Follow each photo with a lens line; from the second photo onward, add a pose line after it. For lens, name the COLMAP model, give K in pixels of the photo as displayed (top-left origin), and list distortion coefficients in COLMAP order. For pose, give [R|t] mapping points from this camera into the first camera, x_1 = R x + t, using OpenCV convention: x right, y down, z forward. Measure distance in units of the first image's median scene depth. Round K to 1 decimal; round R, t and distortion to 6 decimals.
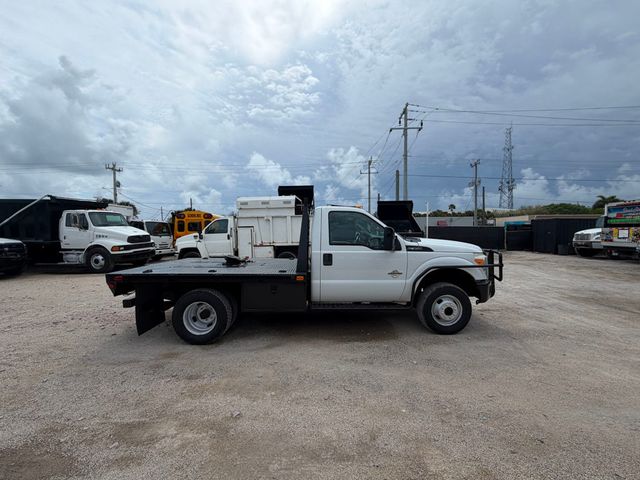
lens RADIAL K [[255.7, 0, 319.0], [0, 255.7, 239.9], [0, 0, 1]] dist [-0.000461, 0.000253]
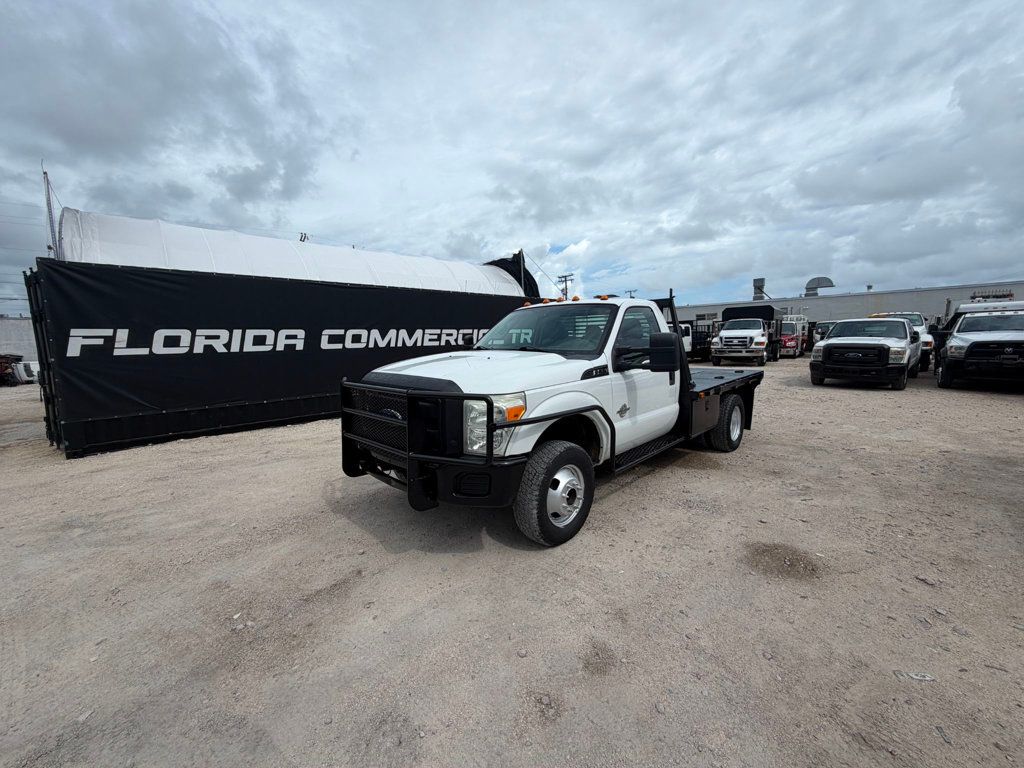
lens RADIAL K [[409.2, 0, 510.3], [0, 409.2, 383.8], [0, 0, 1]] dist [-0.000461, 0.000253]
pose [[-0.716756, 0.096923, -0.690556, 0.421777], [0.008189, 0.991395, 0.130647, -0.024048], [0.697276, 0.087987, -0.711382, 0.757982]]
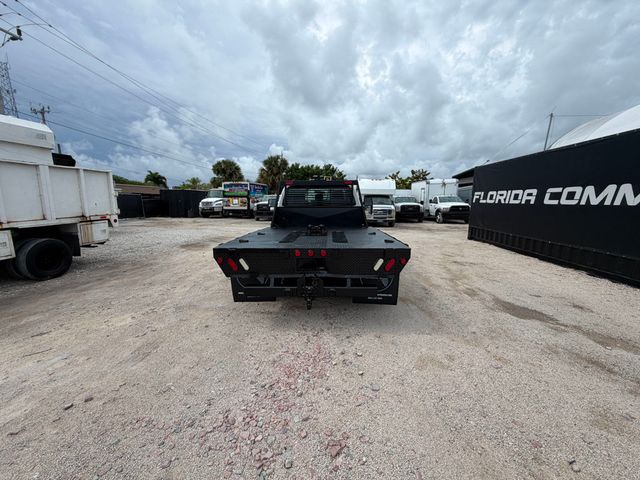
lens RADIAL K [[255.7, 0, 319.0], [0, 255.7, 239.9], [0, 0, 1]] dist [-0.000461, 0.000253]
pose [[0.062366, -0.148468, 0.986949, -0.586724], [0.026432, 0.988773, 0.147072, -0.009446], [-0.997703, 0.016914, 0.065590, 0.434393]]
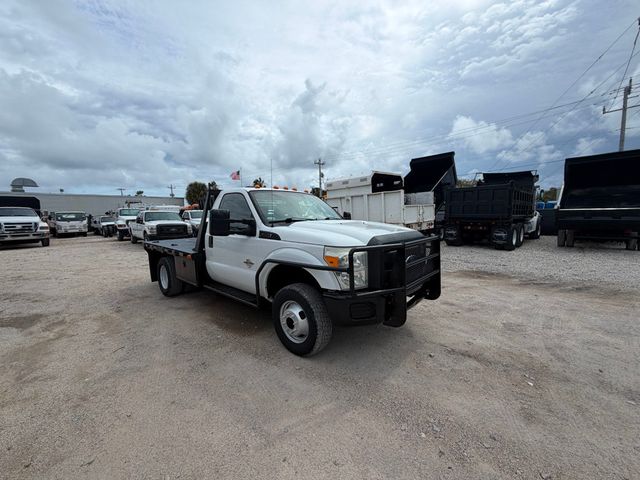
lens RADIAL K [[255.7, 0, 319.0], [0, 255.7, 239.9], [0, 0, 1]] dist [-0.000461, 0.000253]
pose [[0.727303, 0.058098, -0.683853, 0.395477], [-0.002051, 0.996590, 0.082486, -0.006450], [0.686313, -0.058589, 0.724943, 0.204143]]
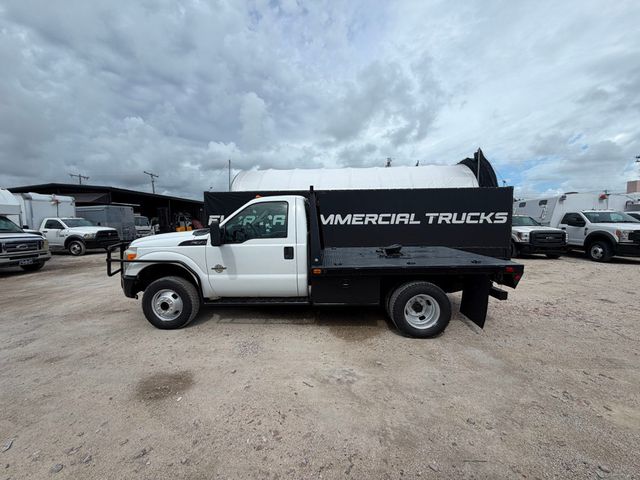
lens RADIAL K [[255.7, 0, 318.7], [0, 255.7, 238.0], [0, 0, 1]] dist [-0.000137, -0.000187]
pose [[-0.997682, 0.009048, 0.067452, -0.058143], [0.015056, 0.995908, 0.089107, -0.025781], [-0.066370, 0.089916, -0.993735, 0.918700]]
